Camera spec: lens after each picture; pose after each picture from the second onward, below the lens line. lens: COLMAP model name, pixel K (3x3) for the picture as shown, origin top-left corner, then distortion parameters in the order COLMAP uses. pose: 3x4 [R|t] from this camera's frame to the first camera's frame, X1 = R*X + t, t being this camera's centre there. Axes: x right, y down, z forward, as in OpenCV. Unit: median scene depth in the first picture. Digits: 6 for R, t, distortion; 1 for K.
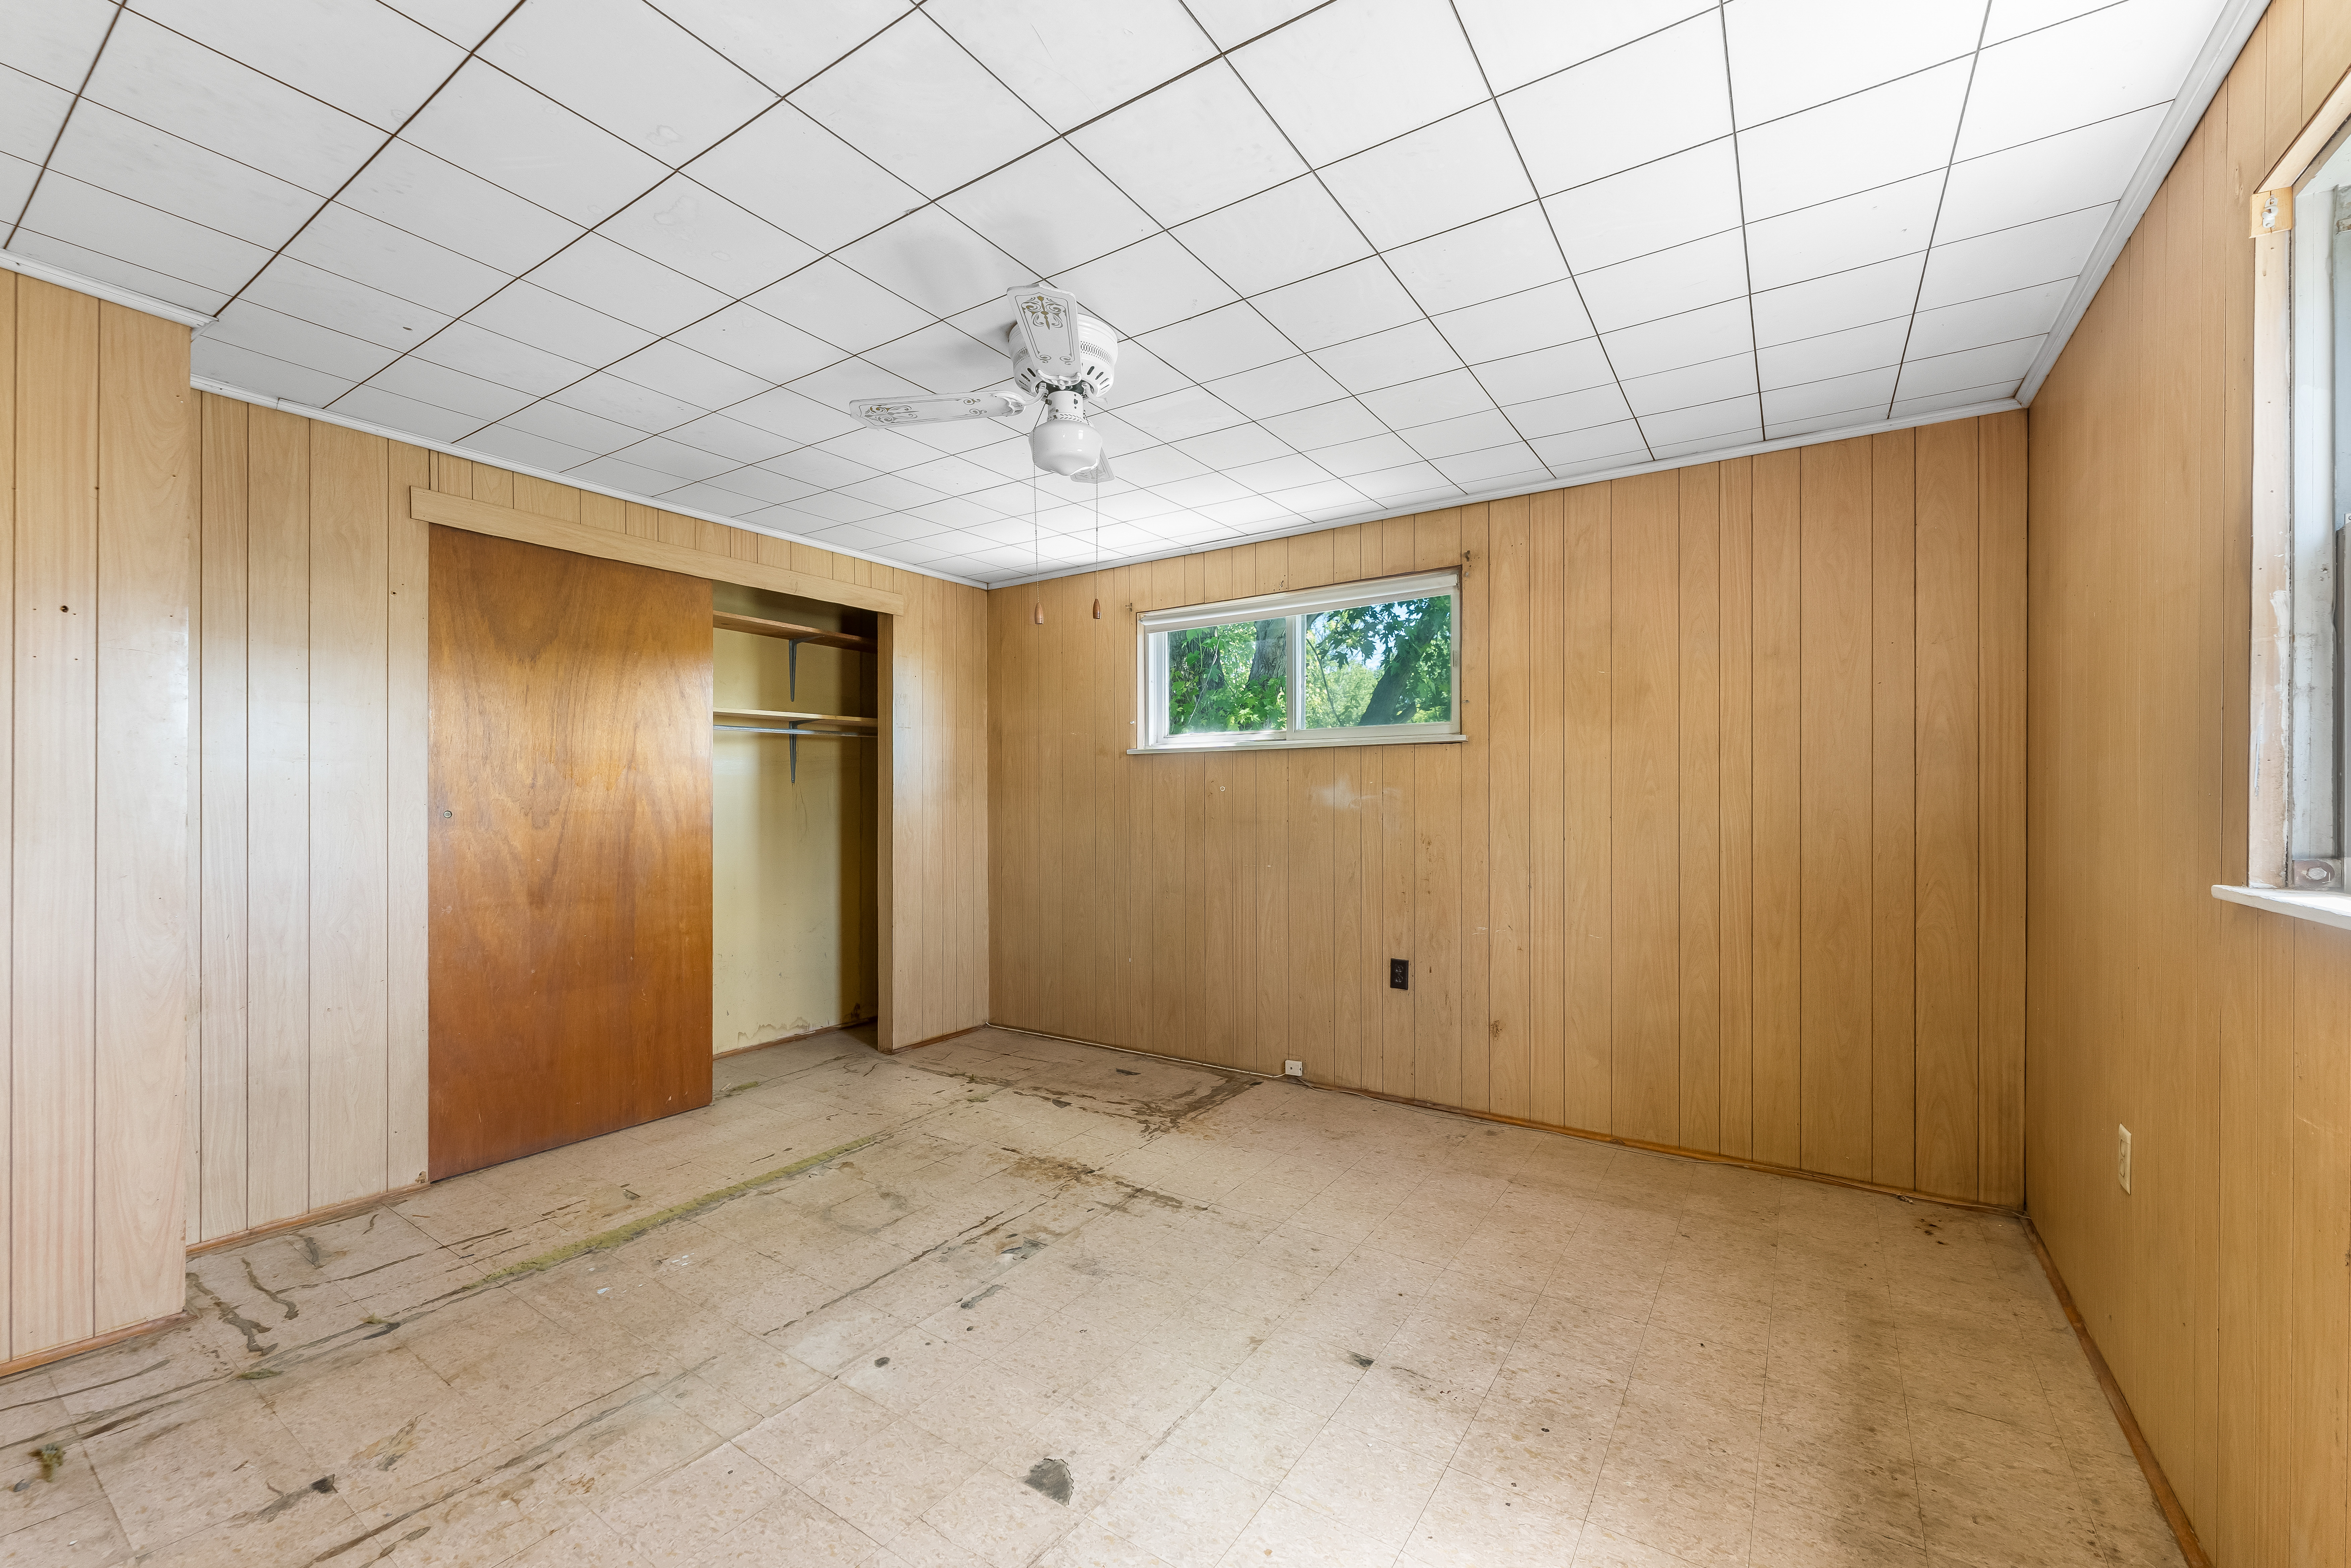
lens RADIAL K [[949.4, 0, 1158.7], [0, 949.4, 801.0], [0, 0, 1]] dist [-0.007895, -0.000230]
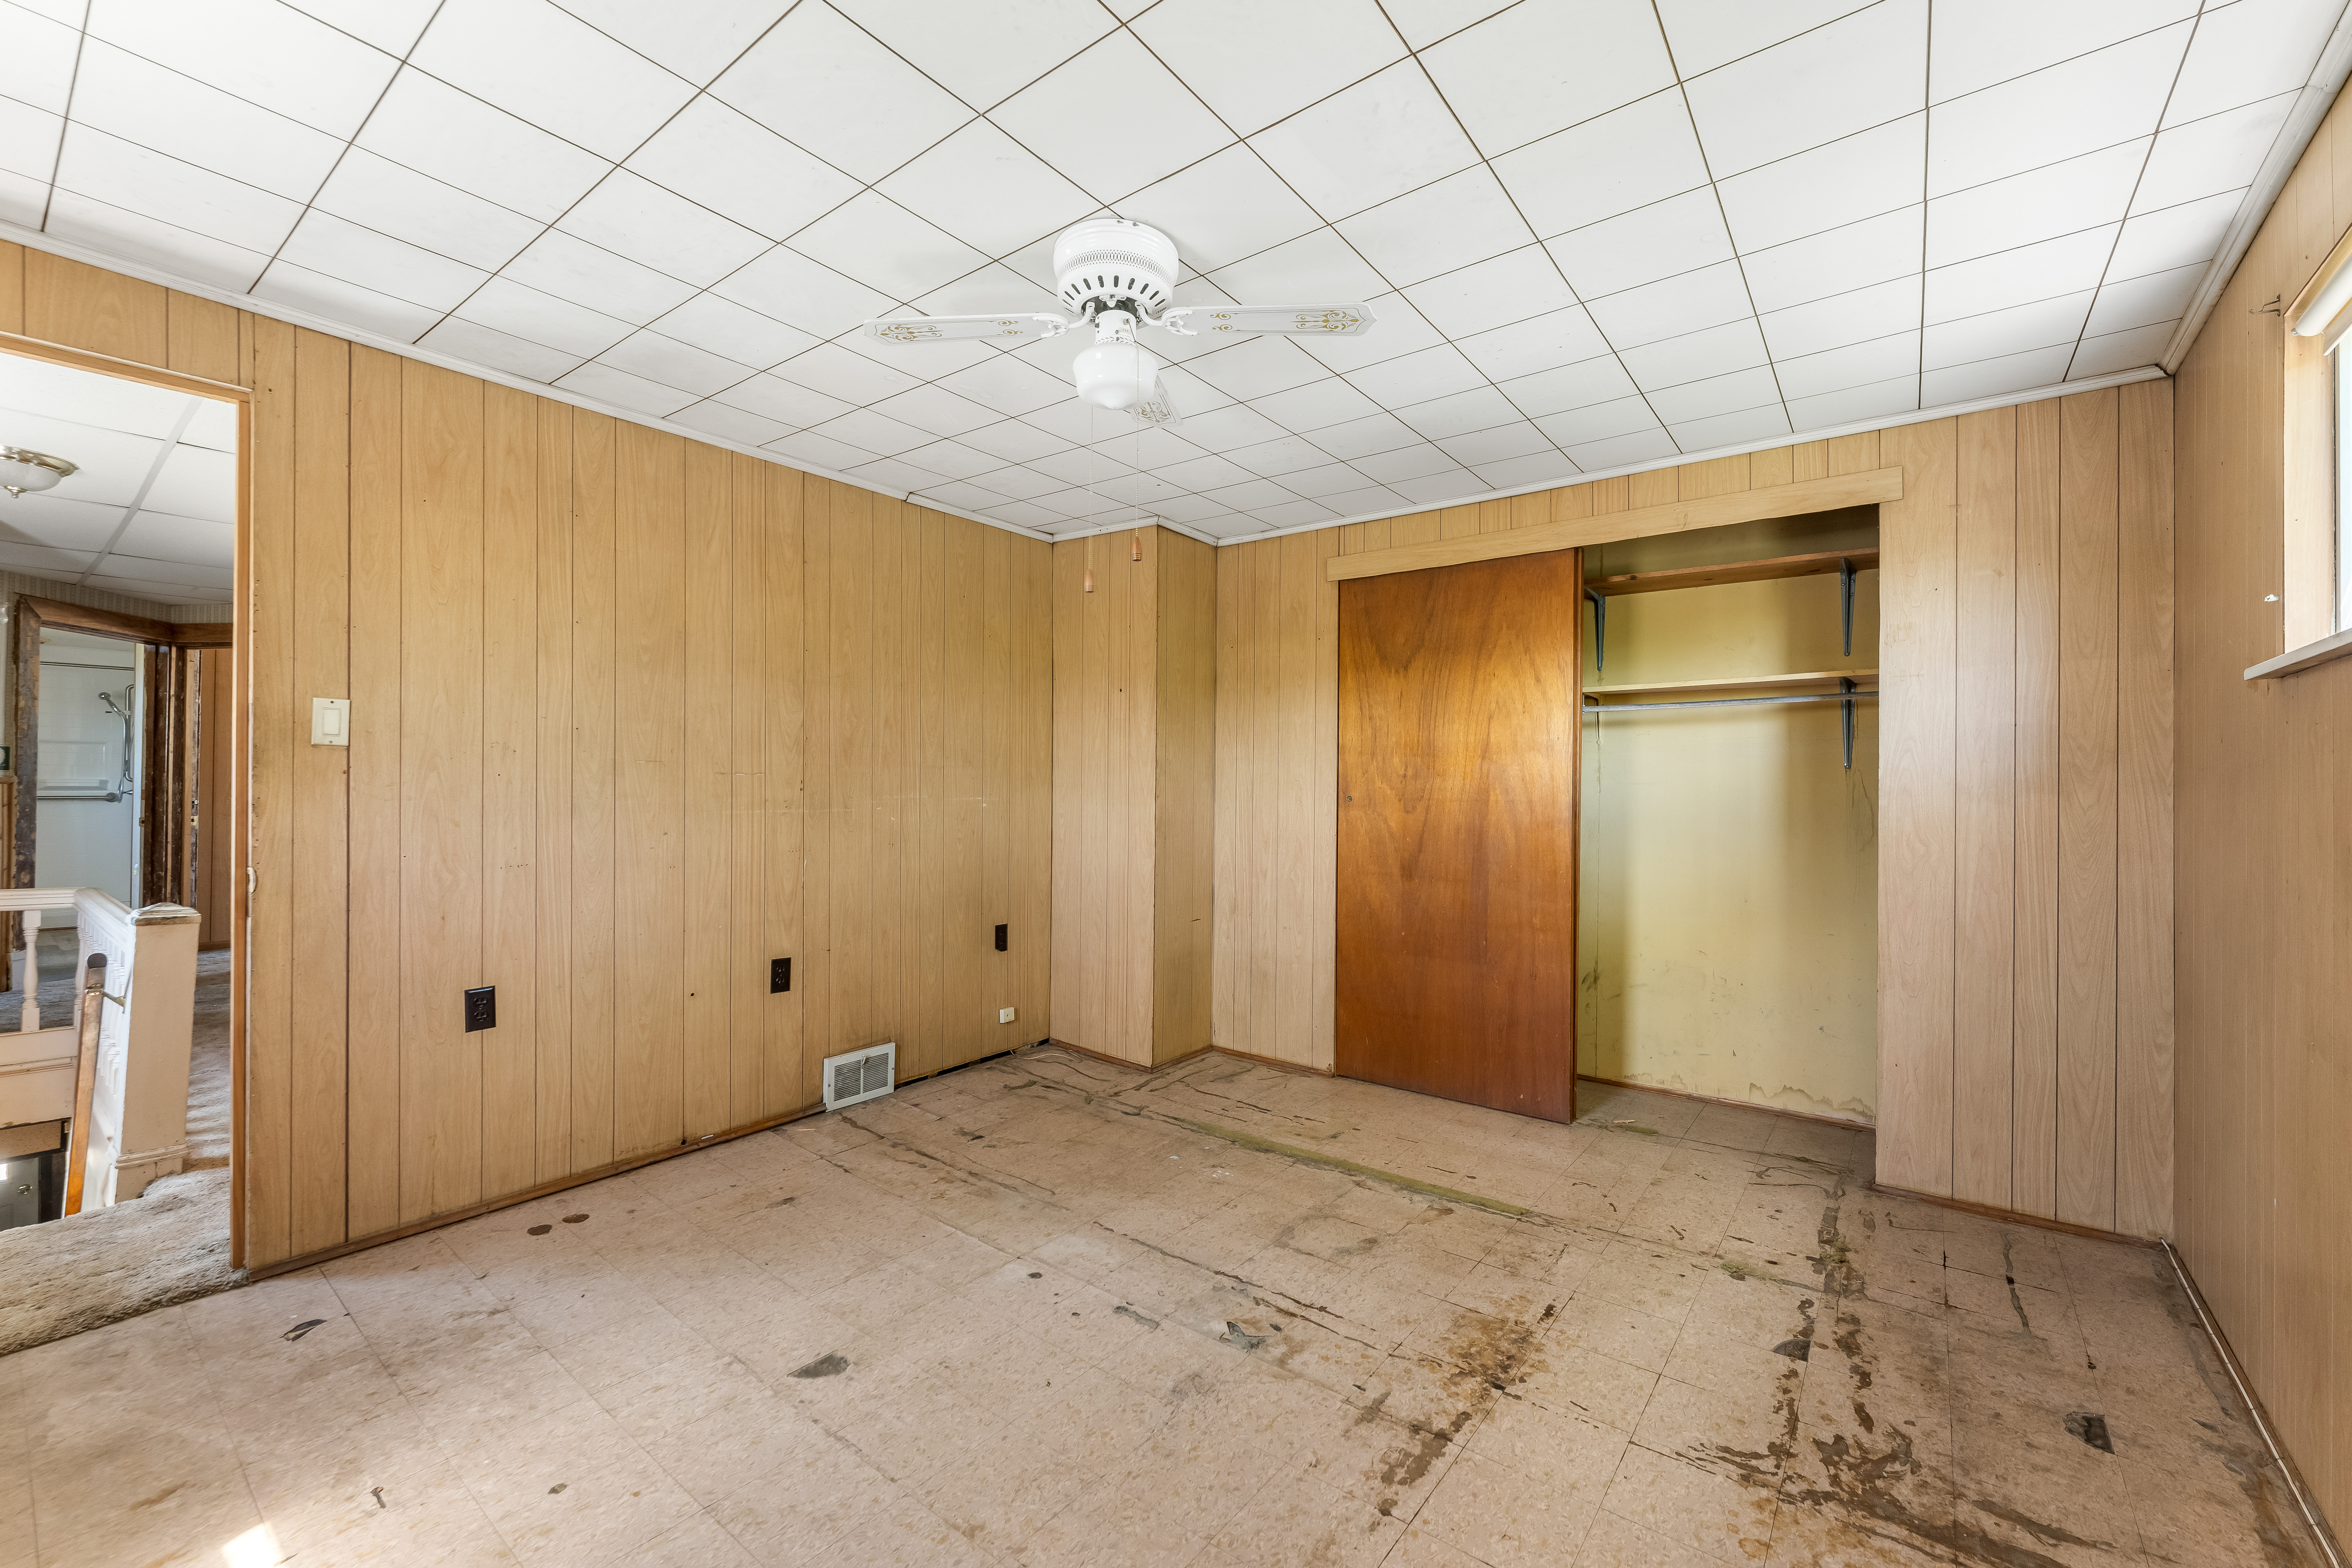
lens RADIAL K [[949.7, 0, 1174.7], [0, 949.7, 781.5], [0, 0, 1]] dist [-0.007895, -0.000230]
pose [[-0.062042, -0.005416, -0.998059, 0.539133], [-0.012051, 0.999916, -0.004677, -0.000579], [0.998001, 0.011738, -0.062102, 0.787786]]
